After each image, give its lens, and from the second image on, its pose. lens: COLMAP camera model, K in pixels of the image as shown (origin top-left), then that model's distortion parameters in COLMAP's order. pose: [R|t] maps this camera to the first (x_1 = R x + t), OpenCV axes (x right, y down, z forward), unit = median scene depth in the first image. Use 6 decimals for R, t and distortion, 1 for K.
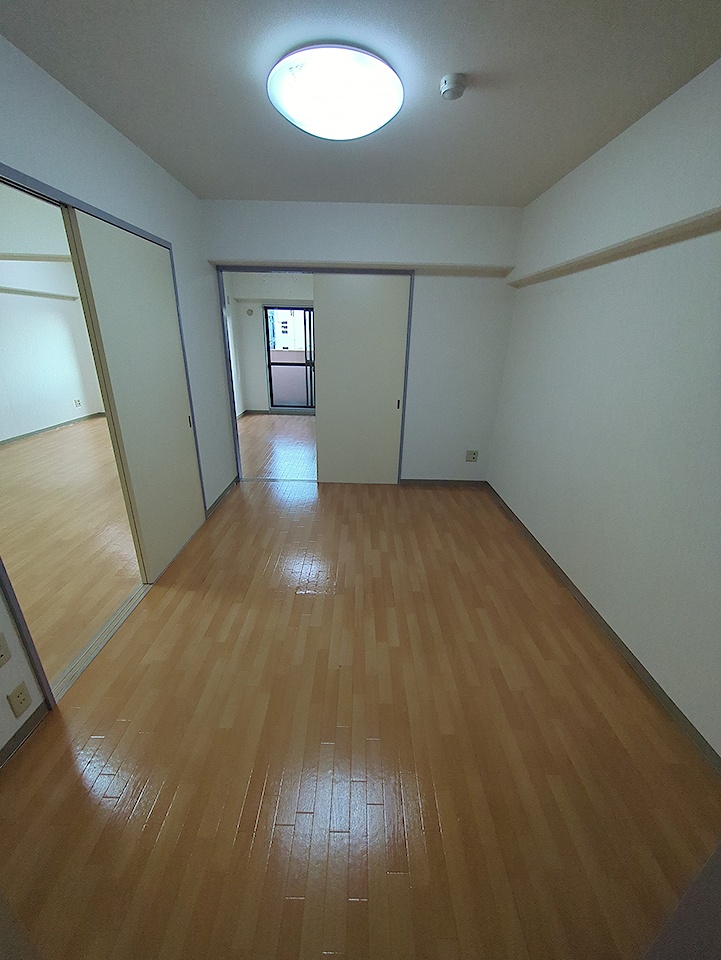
lens RADIAL K [[376.9, 0, 355.6], [0, 376.9, 481.3], [0, 0, 1]] dist [-0.001732, -0.000494]
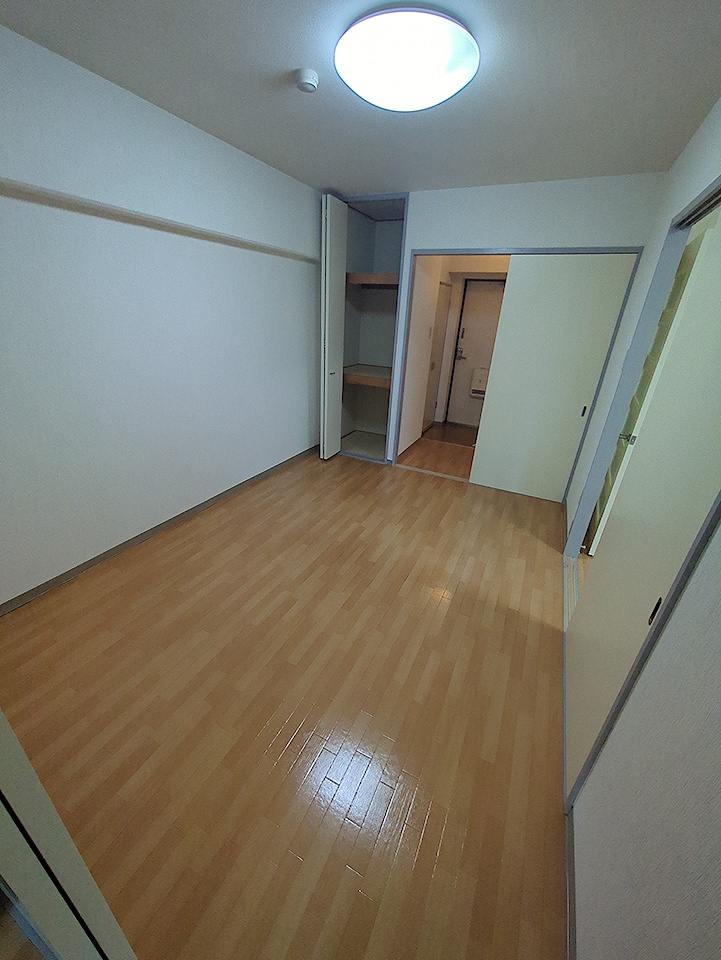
lens RADIAL K [[376.9, 0, 360.0], [0, 376.9, 481.1], [0, 0, 1]] dist [-0.001732, -0.000494]
pose [[-0.899135, -0.241569, 0.364966, -0.355559], [0.092530, 0.710114, 0.697980, -0.628006], [-0.427778, 0.661349, -0.616136, 1.530135]]
